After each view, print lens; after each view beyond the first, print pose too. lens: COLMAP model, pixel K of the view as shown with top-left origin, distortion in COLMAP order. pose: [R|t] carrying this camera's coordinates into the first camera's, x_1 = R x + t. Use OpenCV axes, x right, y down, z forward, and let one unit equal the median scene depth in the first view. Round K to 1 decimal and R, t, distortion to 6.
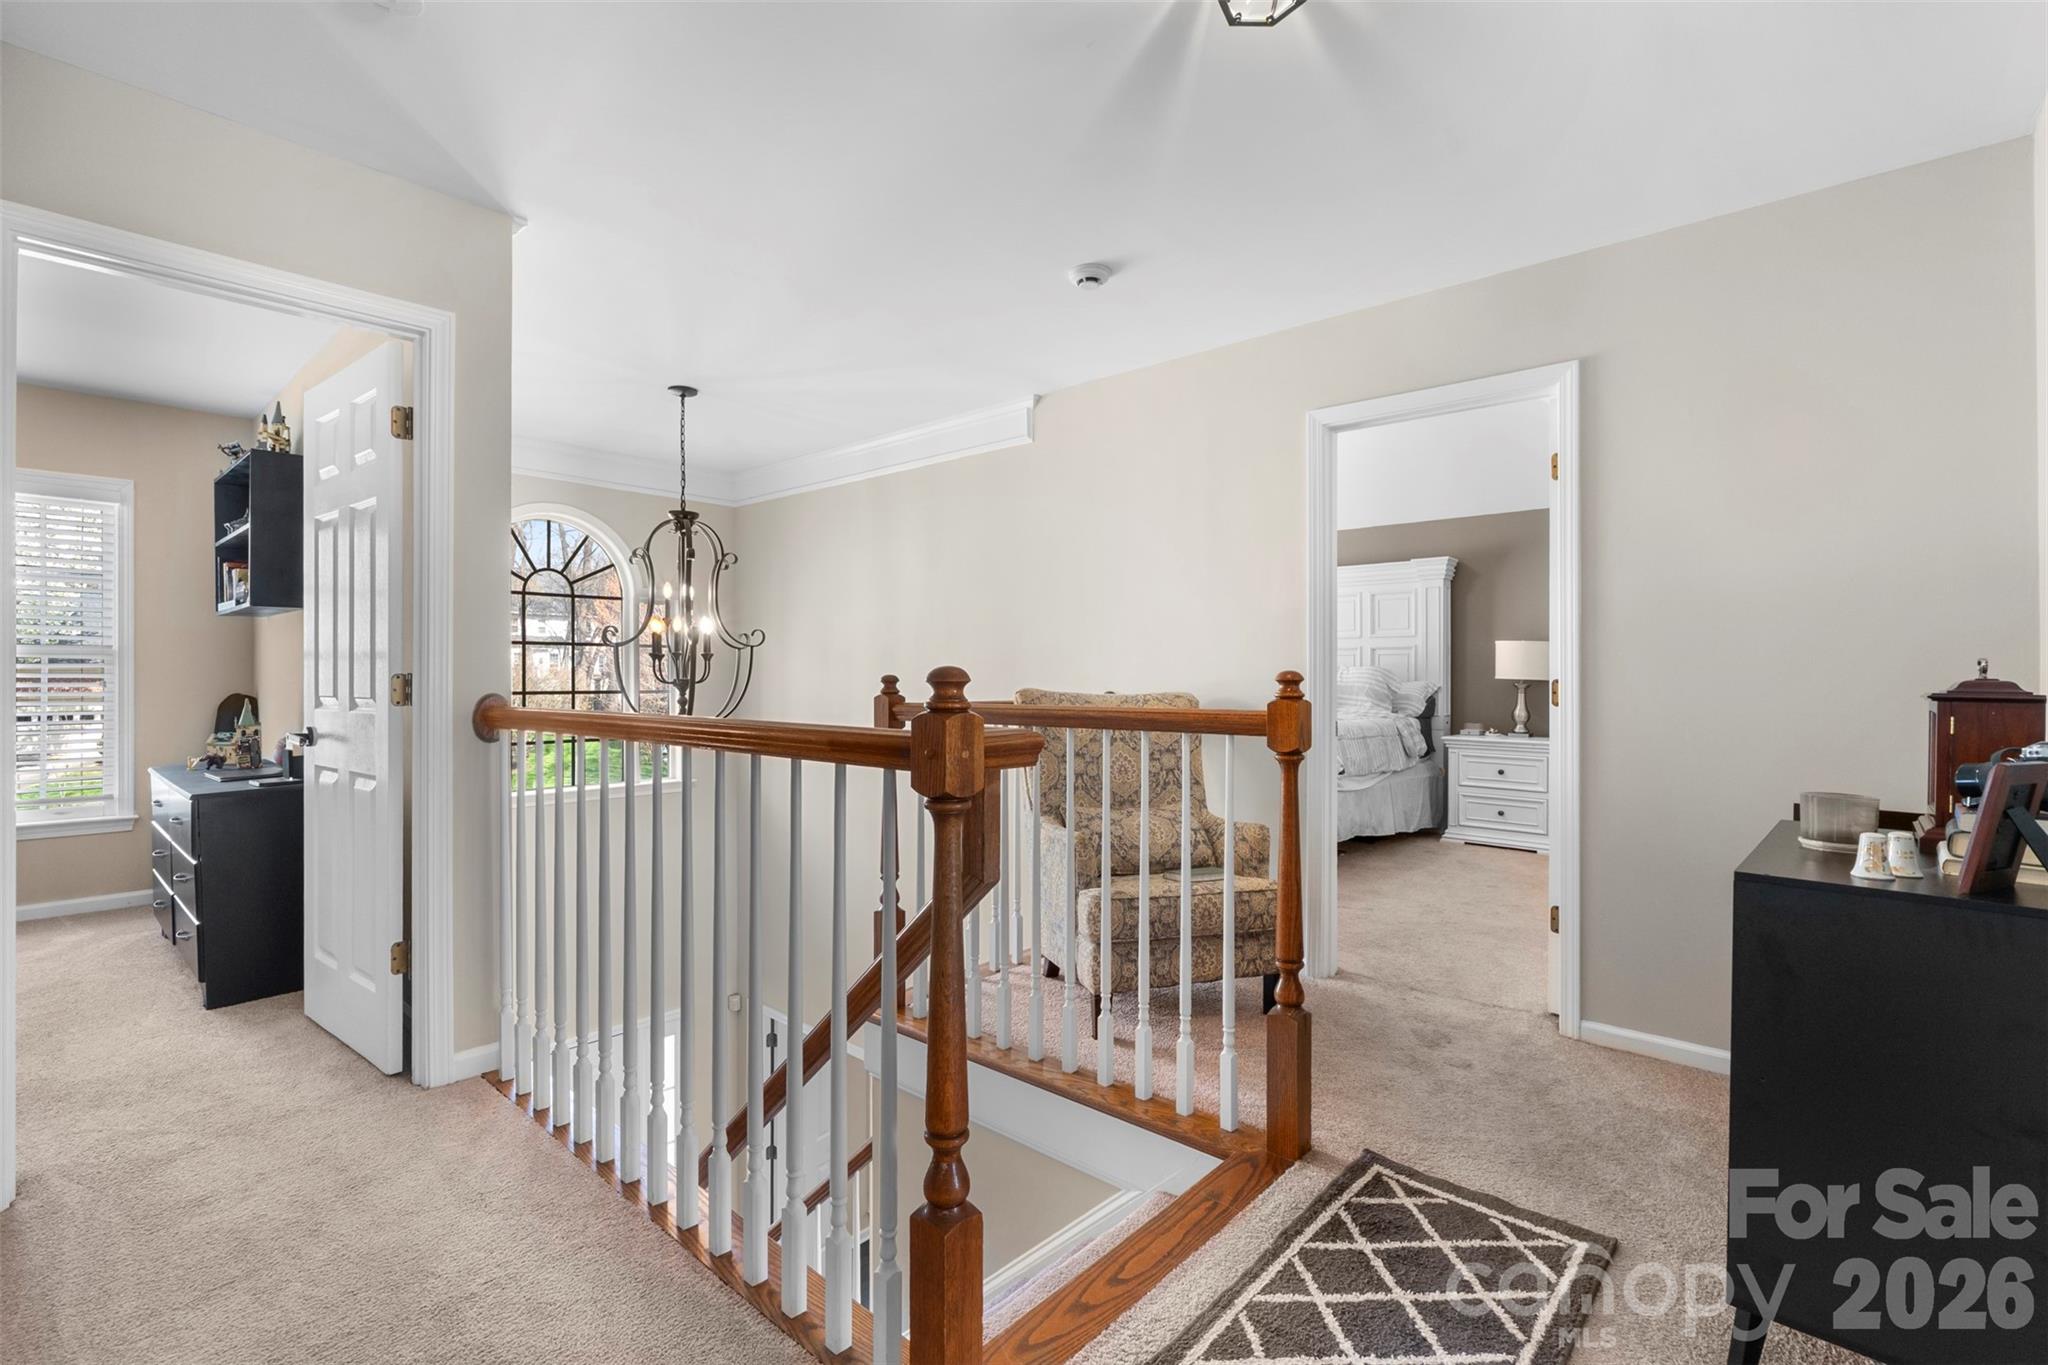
lens RADIAL K [[926.0, 0, 1022.7], [0, 926.0, 678.8], [0, 0, 1]] dist [-0.000848, -0.001268]
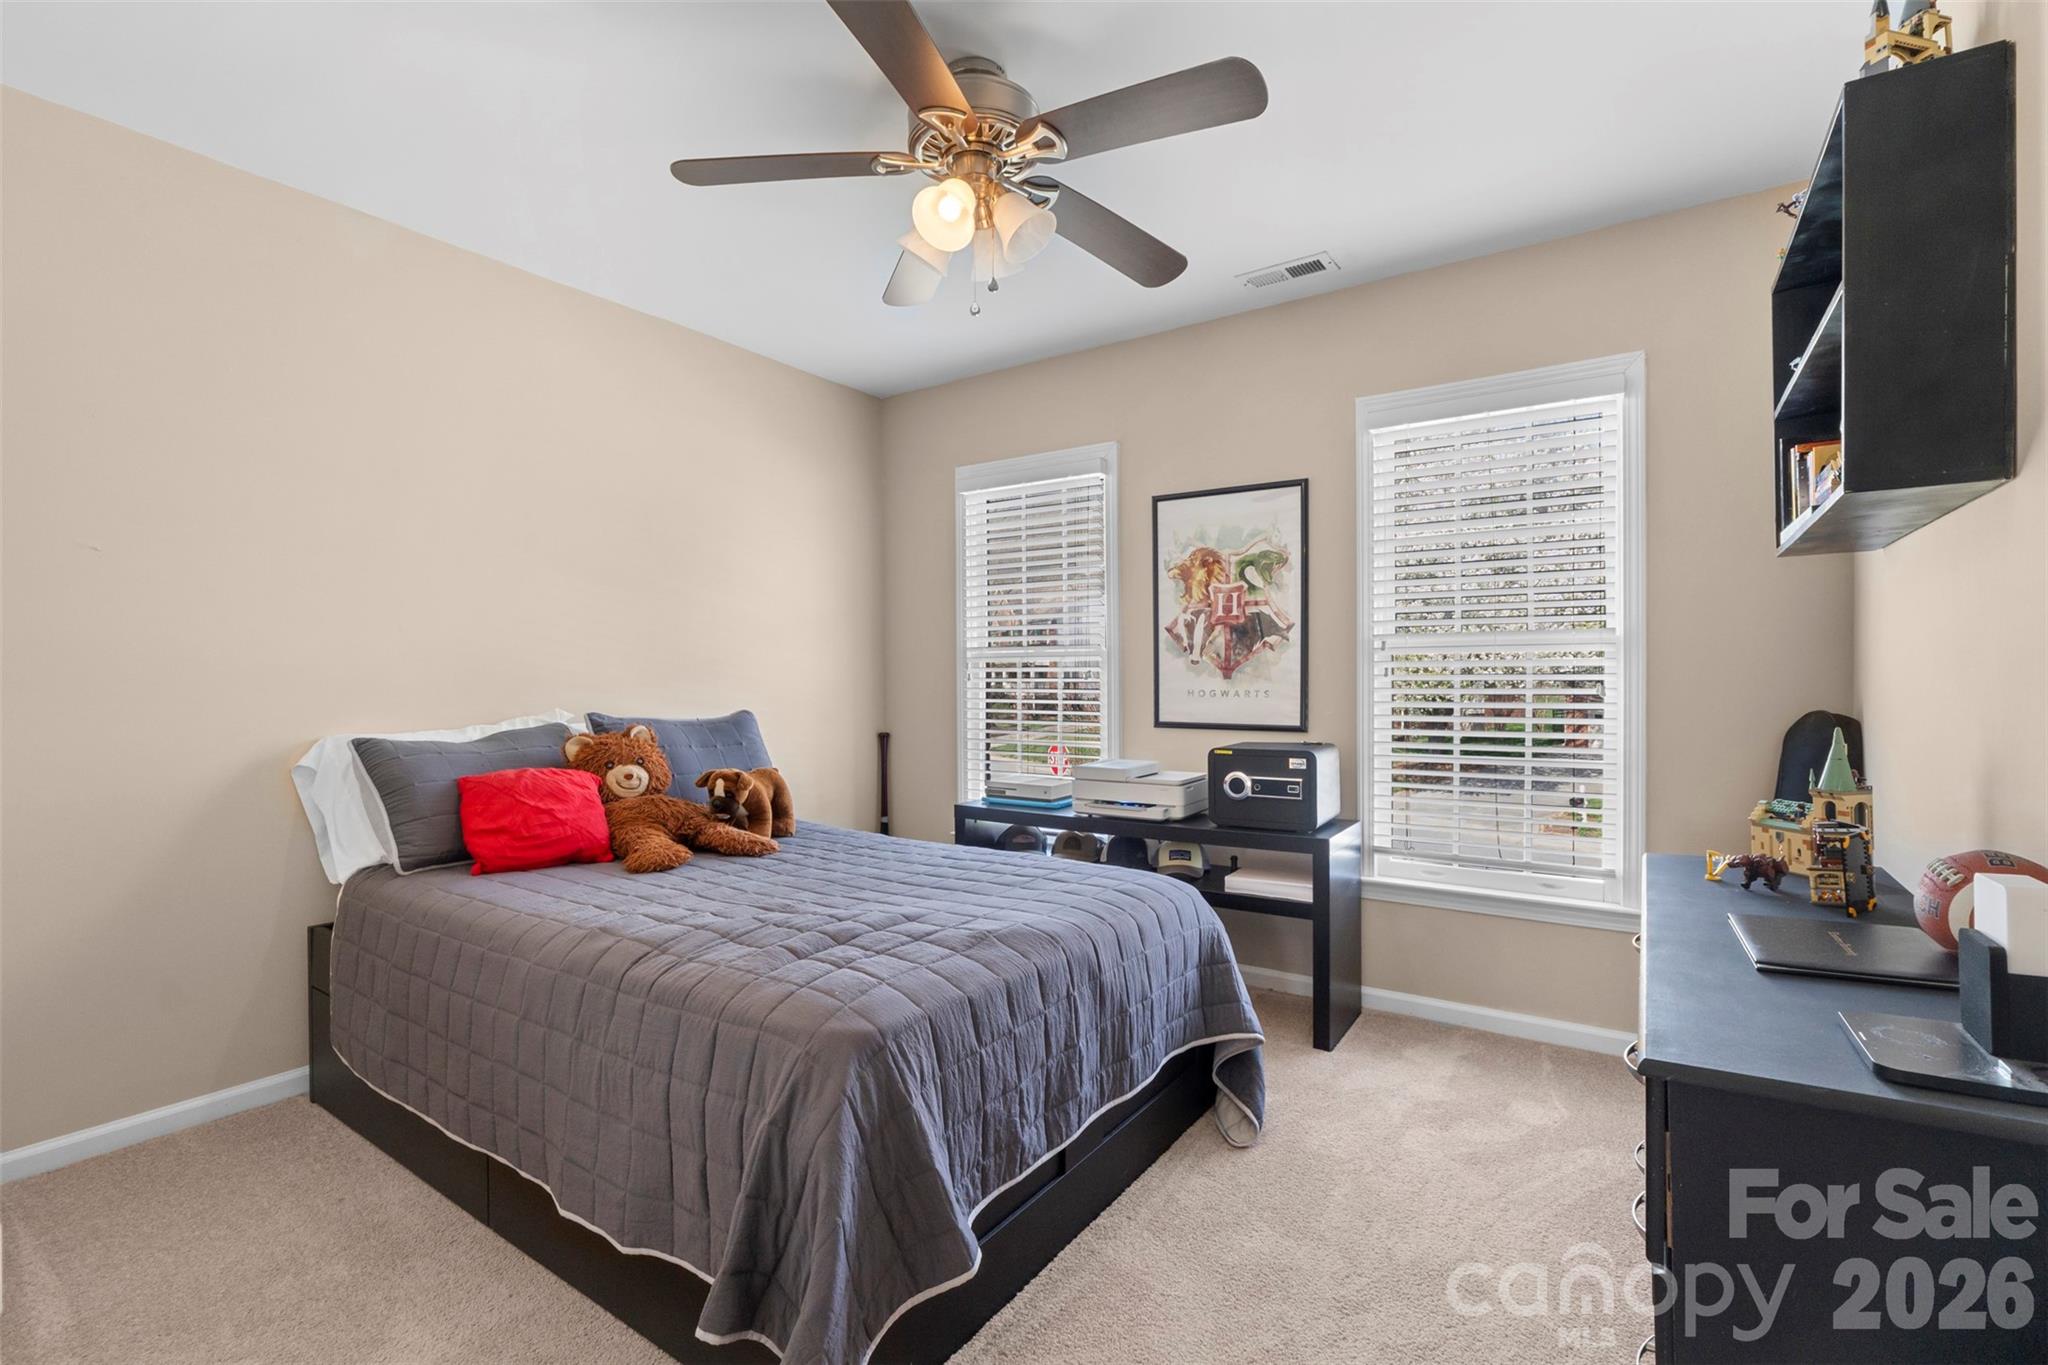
lens RADIAL K [[926.0, 0, 1018.6], [0, 926.0, 684.8], [0, 0, 1]] dist [-0.000848, -0.001268]
pose [[0.143144, 0.001283, -0.989701, -0.459078], [-0.000449, 0.999999, 0.001232, 0.000404], [0.989702, 0.000268, 0.143144, 0.550844]]
